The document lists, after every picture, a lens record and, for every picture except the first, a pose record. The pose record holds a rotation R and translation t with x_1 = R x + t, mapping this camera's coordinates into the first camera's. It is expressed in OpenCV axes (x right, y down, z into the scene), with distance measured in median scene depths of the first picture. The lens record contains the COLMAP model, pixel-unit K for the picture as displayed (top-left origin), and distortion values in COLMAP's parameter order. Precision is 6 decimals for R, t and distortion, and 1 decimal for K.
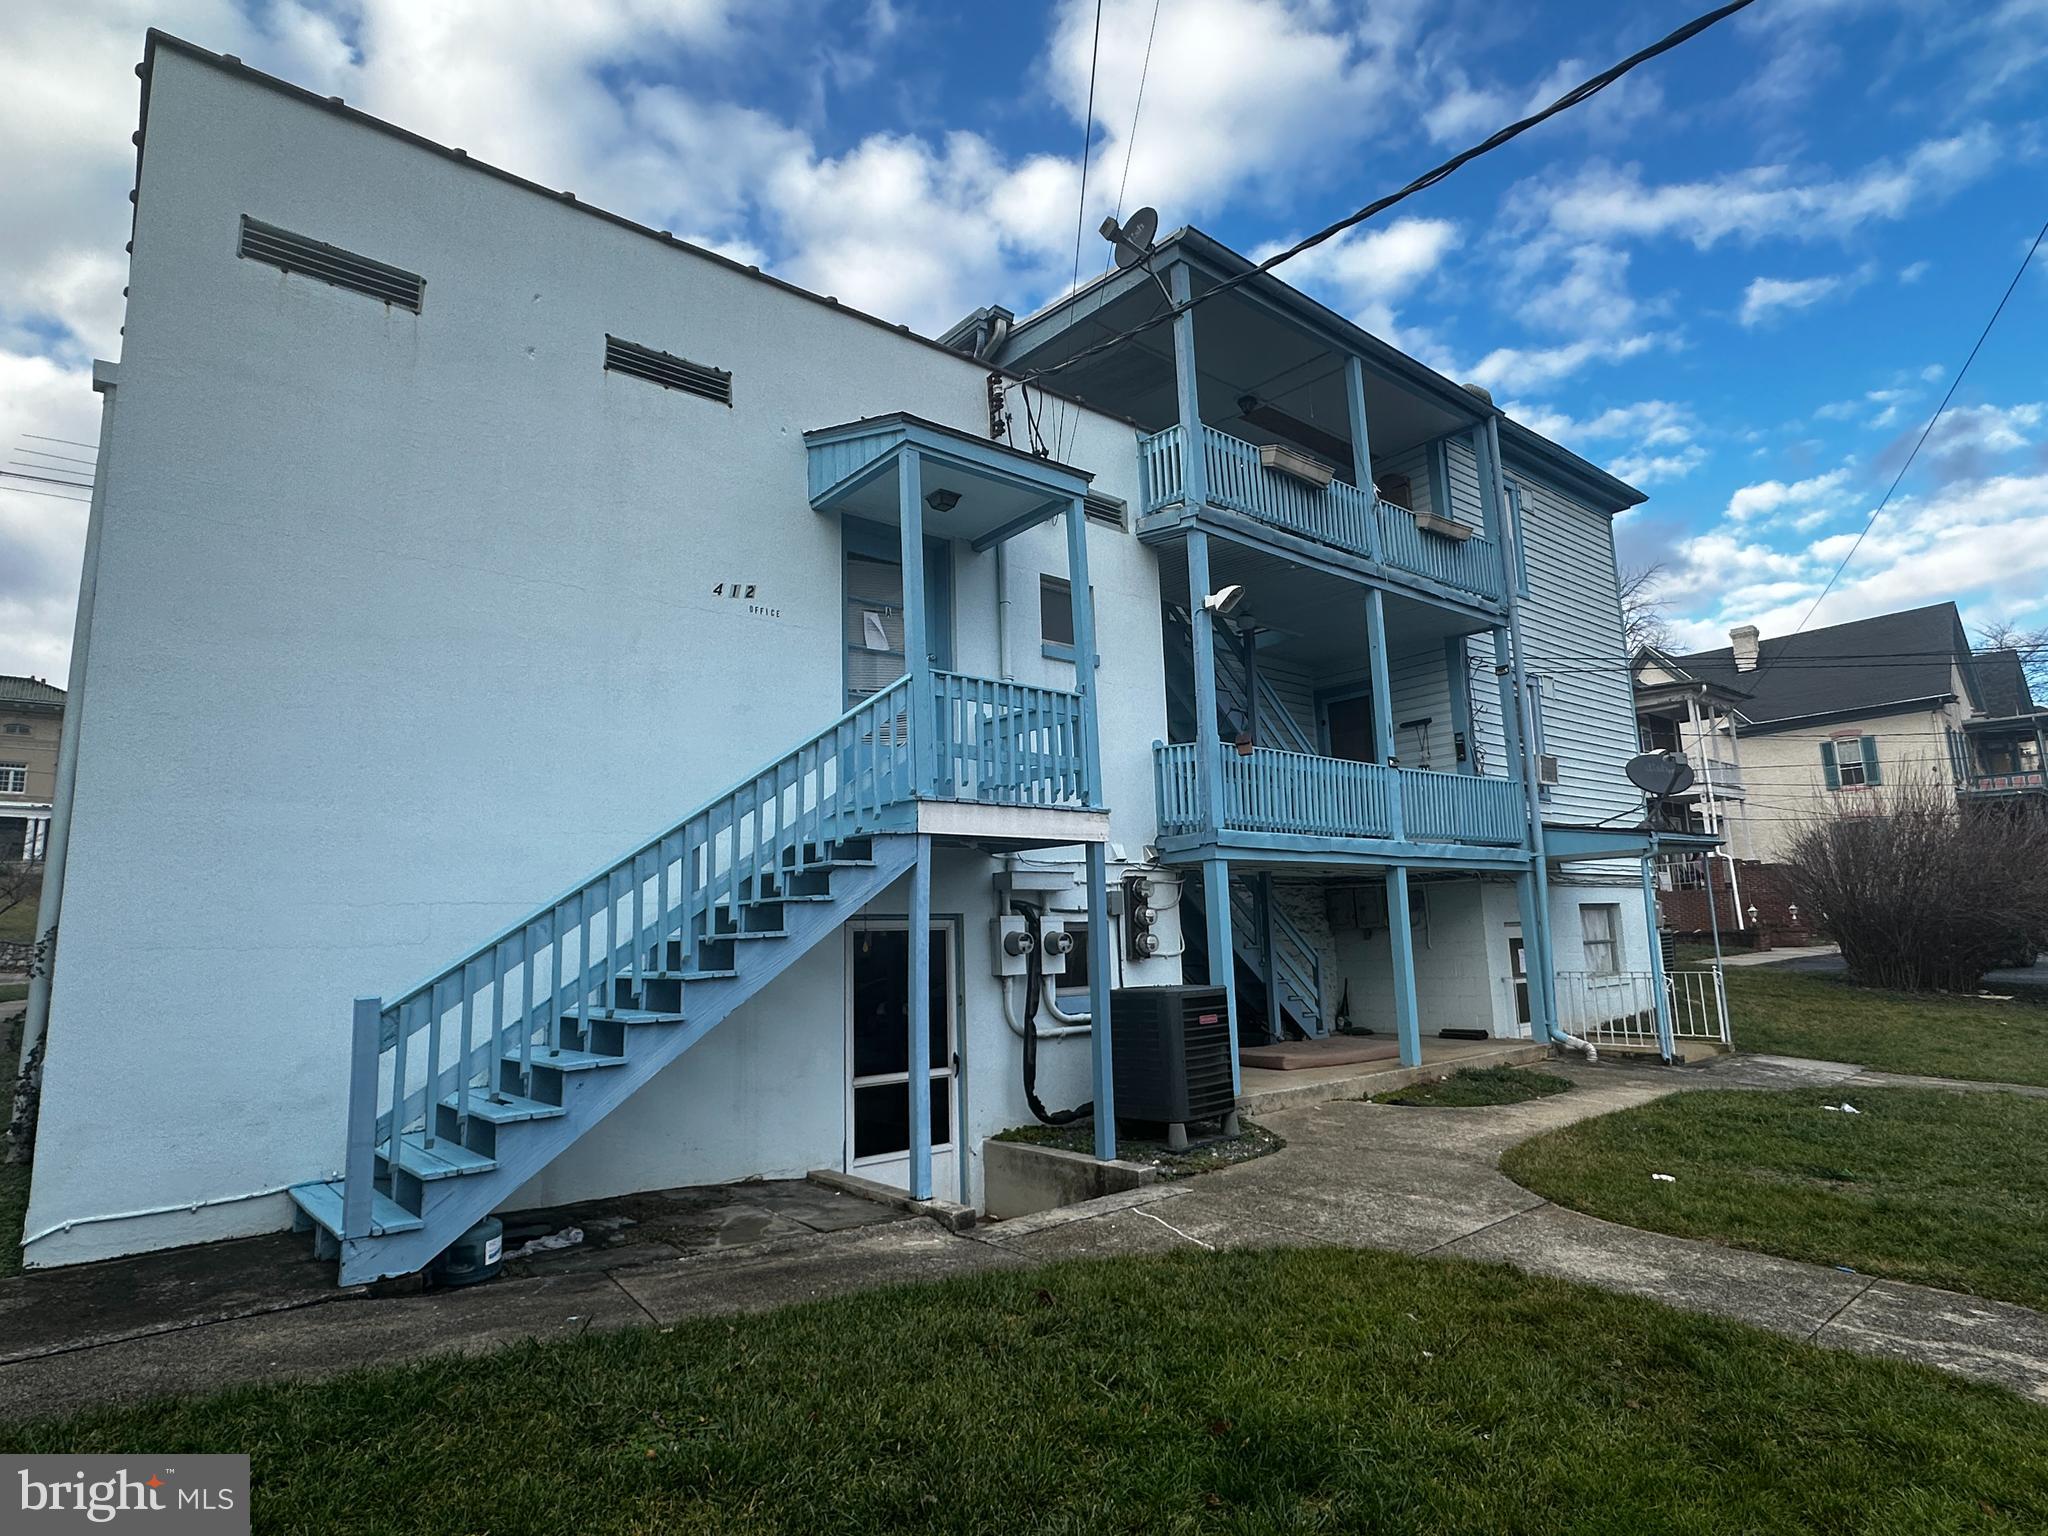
lens RADIAL K [[1093.3, 0, 1021.4], [0, 1093.3, 761.9], [0, 0, 1]] dist [-0.004102, -0.000305]
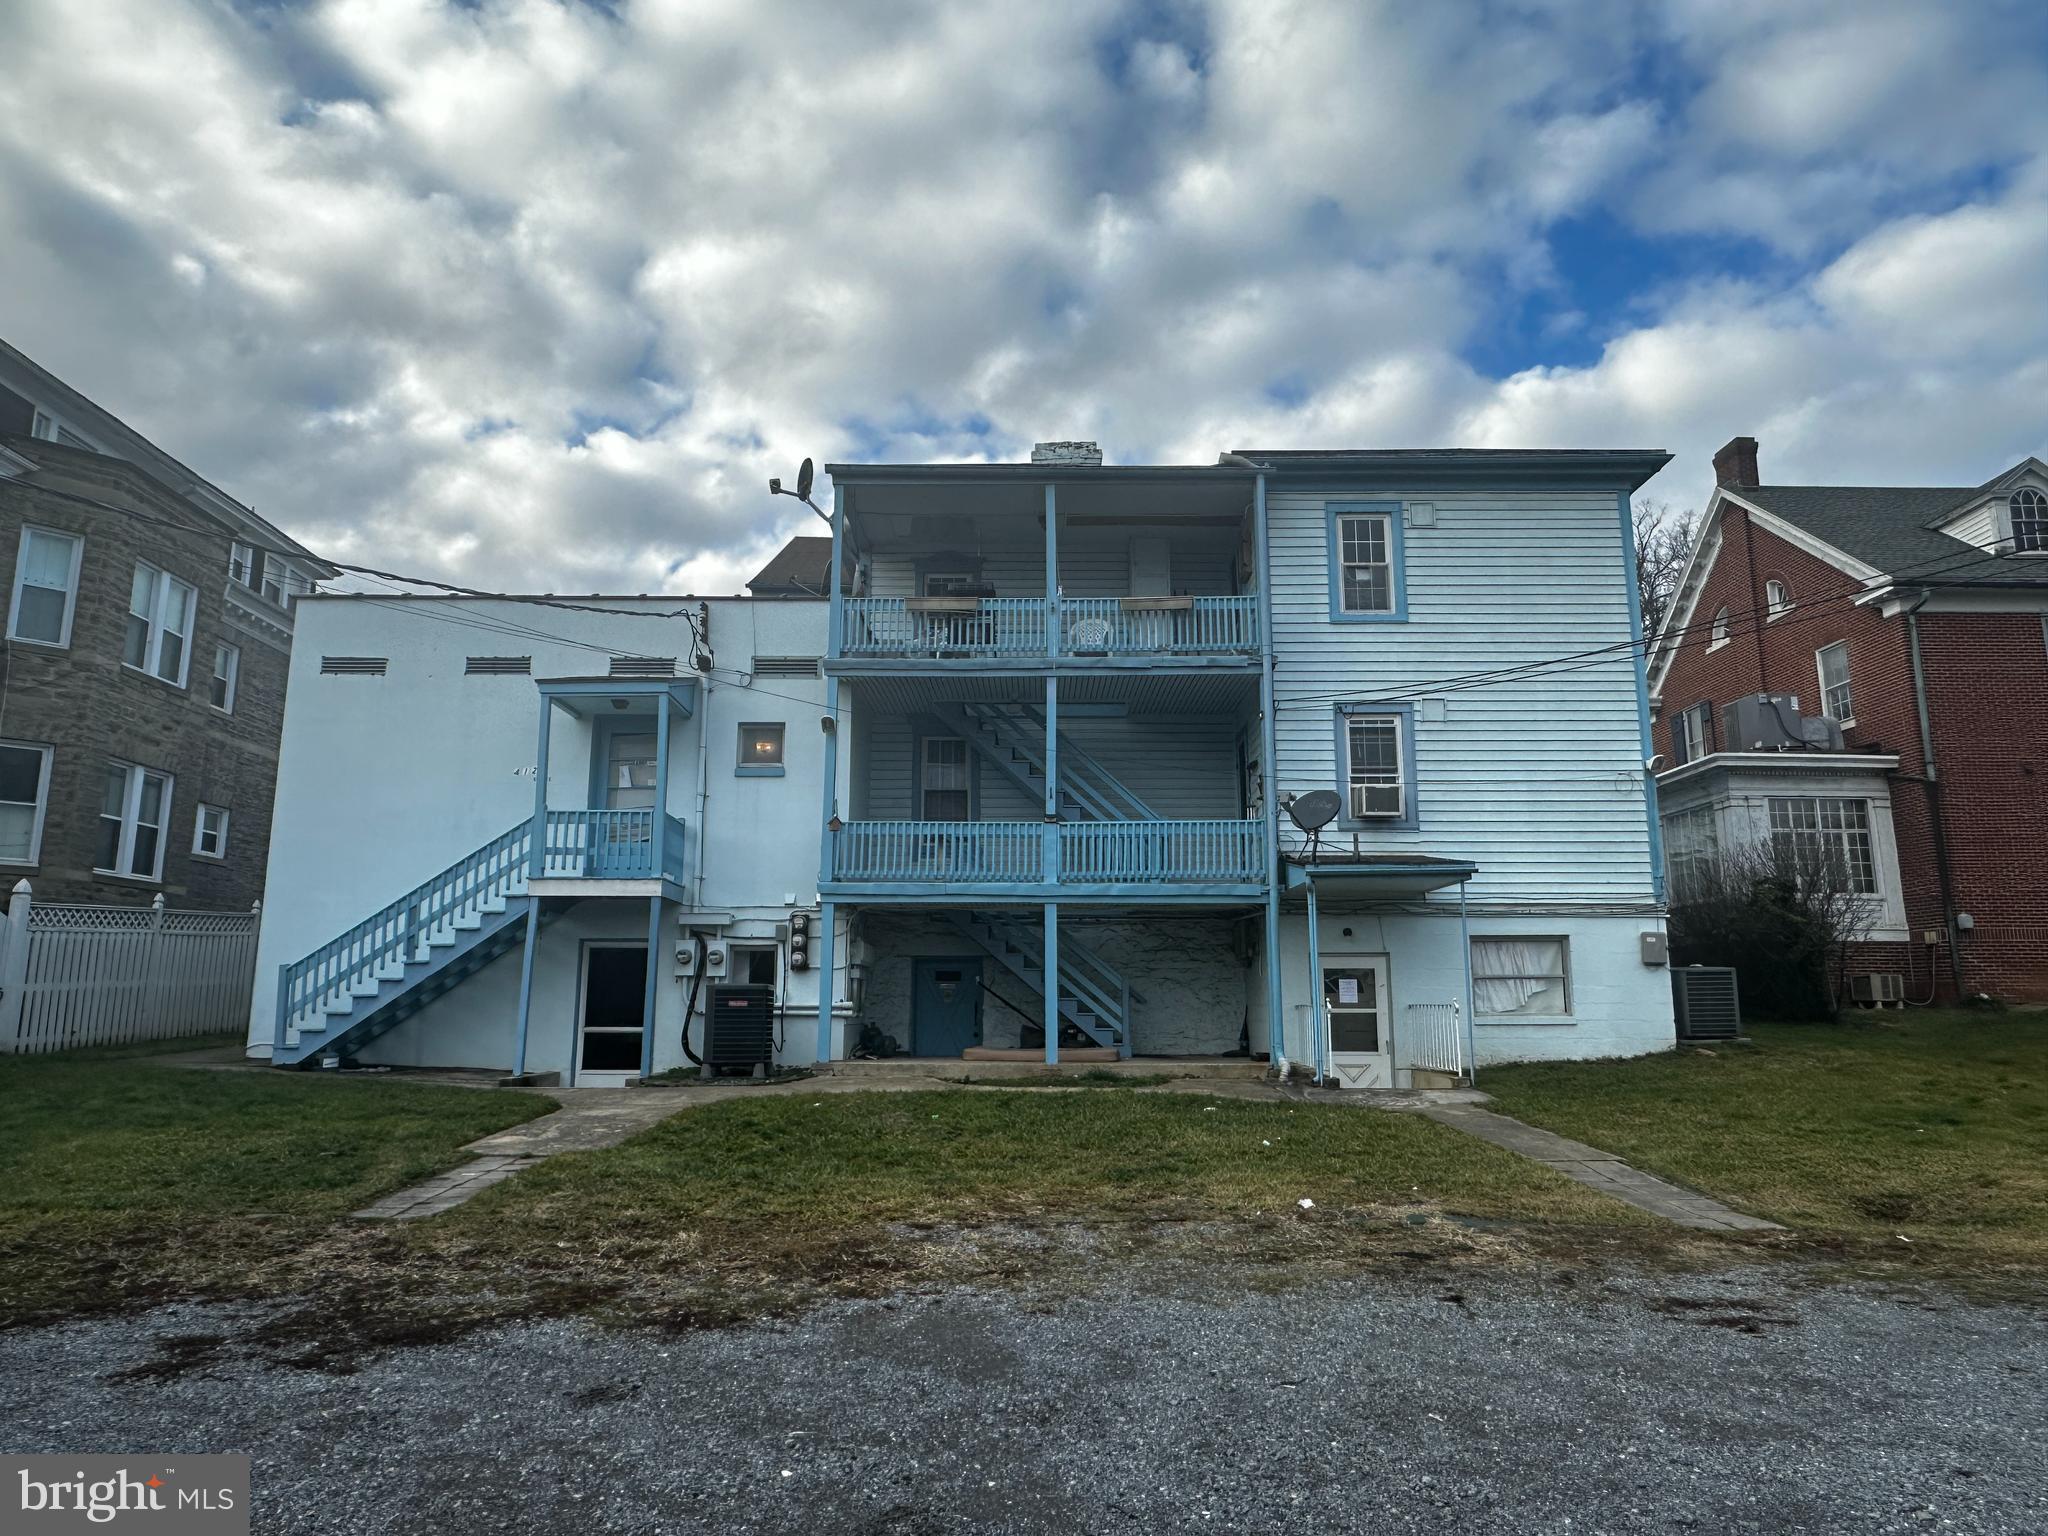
lens RADIAL K [[1333.6, 0, 1023.8], [0, 1333.6, 769.0], [0, 0, 1]] dist [0.009383, 0.001118]
pose [[0.764441, -0.081459, -0.639527, 1.713231], [0.079622, 0.996320, -0.031731, -0.013715], [0.639758, -0.026664, 0.768113, -0.228859]]
